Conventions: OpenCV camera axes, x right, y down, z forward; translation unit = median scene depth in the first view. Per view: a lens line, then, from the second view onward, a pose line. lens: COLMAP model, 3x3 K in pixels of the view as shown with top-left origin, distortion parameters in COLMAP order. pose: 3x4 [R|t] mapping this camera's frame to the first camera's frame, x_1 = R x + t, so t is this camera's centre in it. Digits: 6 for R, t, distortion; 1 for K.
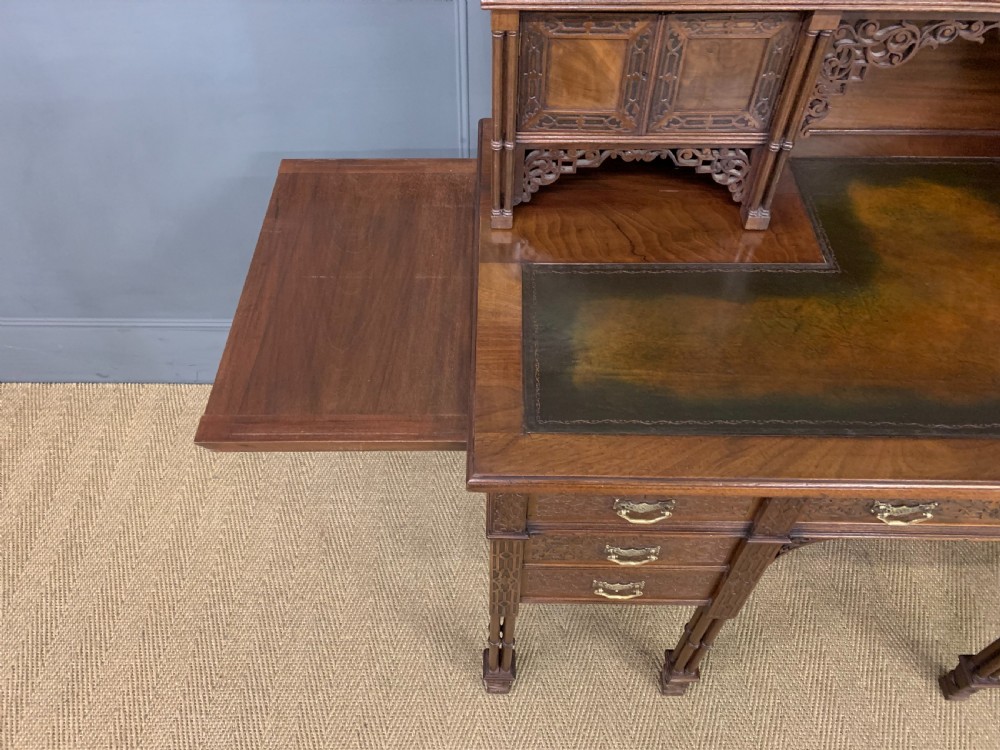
lens RADIAL K [[758.4, 0, 496.2], [0, 758.4, 379.4], [0, 0, 1]] dist [0.037498, -0.032129]
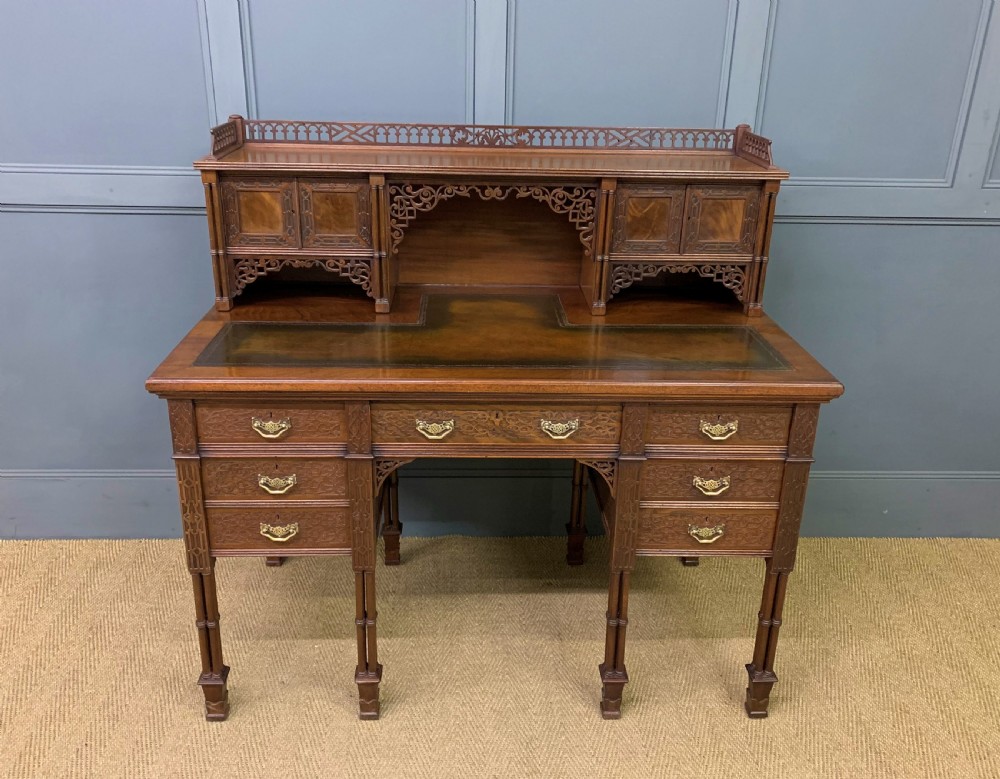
lens RADIAL K [[881.5, 0, 491.7], [0, 881.5, 396.2], [0, 0, 1]] dist [0.064358, -0.088911]
pose [[0.998975, 0.000230, 0.045261, 0.529273], [0.021379, 0.879001, -0.476341, 0.929332], [-0.039895, 0.476820, 0.878095, -0.615309]]
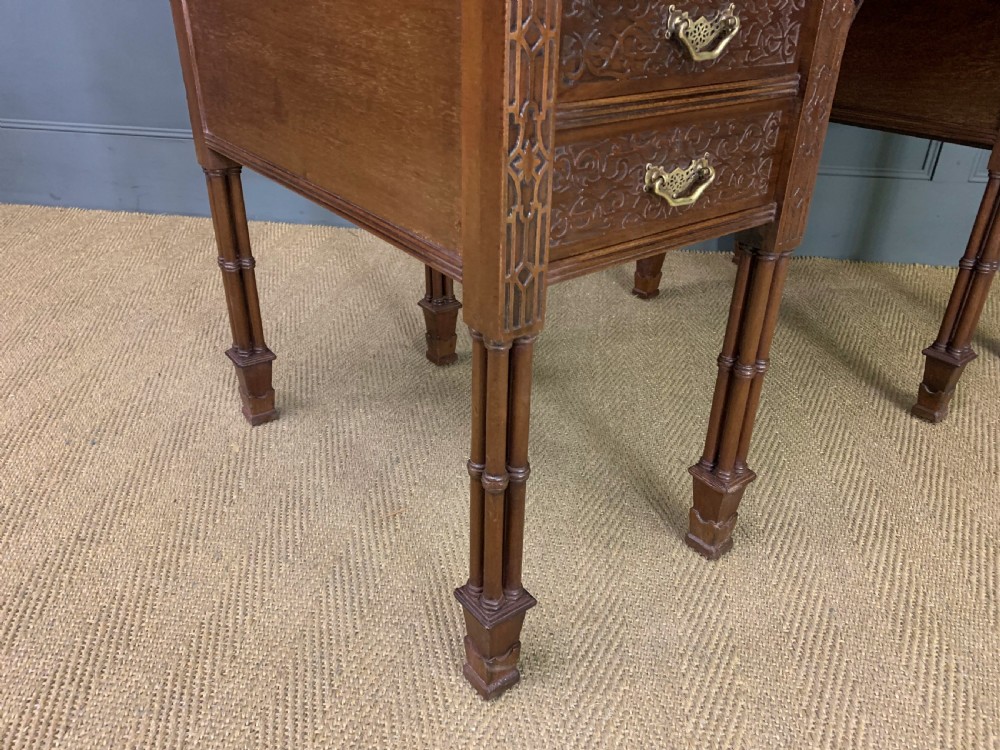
lens RADIAL K [[765.8, 0, 502.4], [0, 765.8, 372.6], [0, 0, 1]] dist [0.071374, -0.095412]
pose [[0.786562, -0.282309, 0.549202, -0.323786], [0.467241, 0.853579, -0.230409, 0.514335], [-0.403741, 0.437840, 0.803299, 0.735221]]
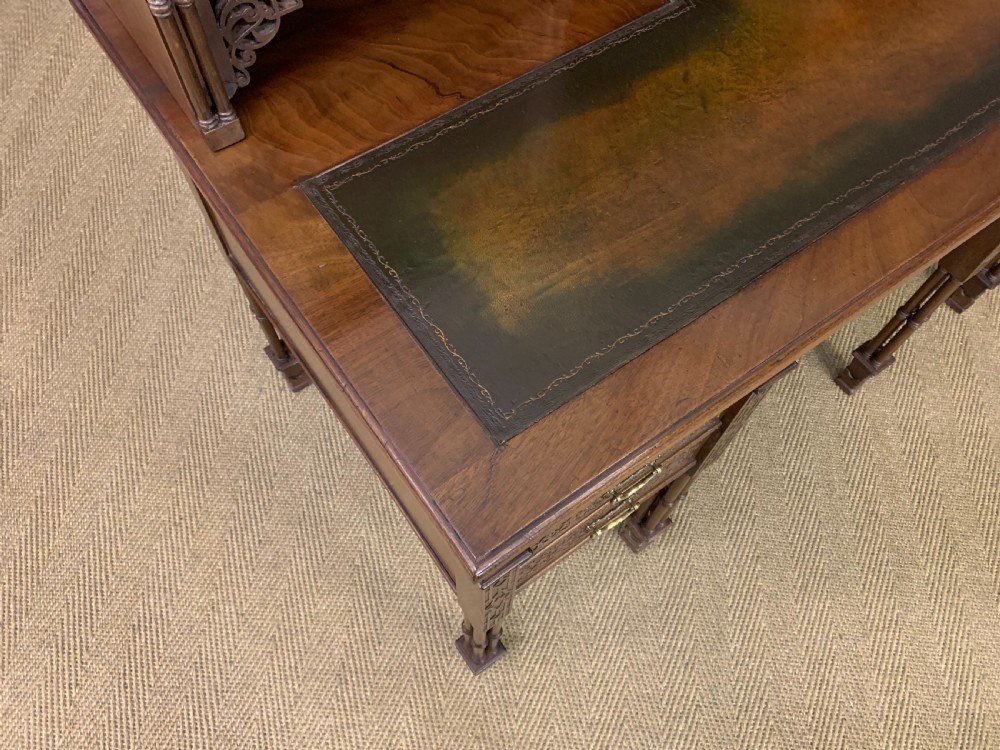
lens RADIAL K [[783.4, 0, 502.9], [0, 783.4, 378.6], [0, 0, 1]] dist [-0.006870, -0.007134]
pose [[0.805835, -0.513142, 0.295492, -0.102076], [0.440771, 0.853046, 0.279345, -0.130805], [-0.395412, -0.094862, 0.913592, 0.371863]]
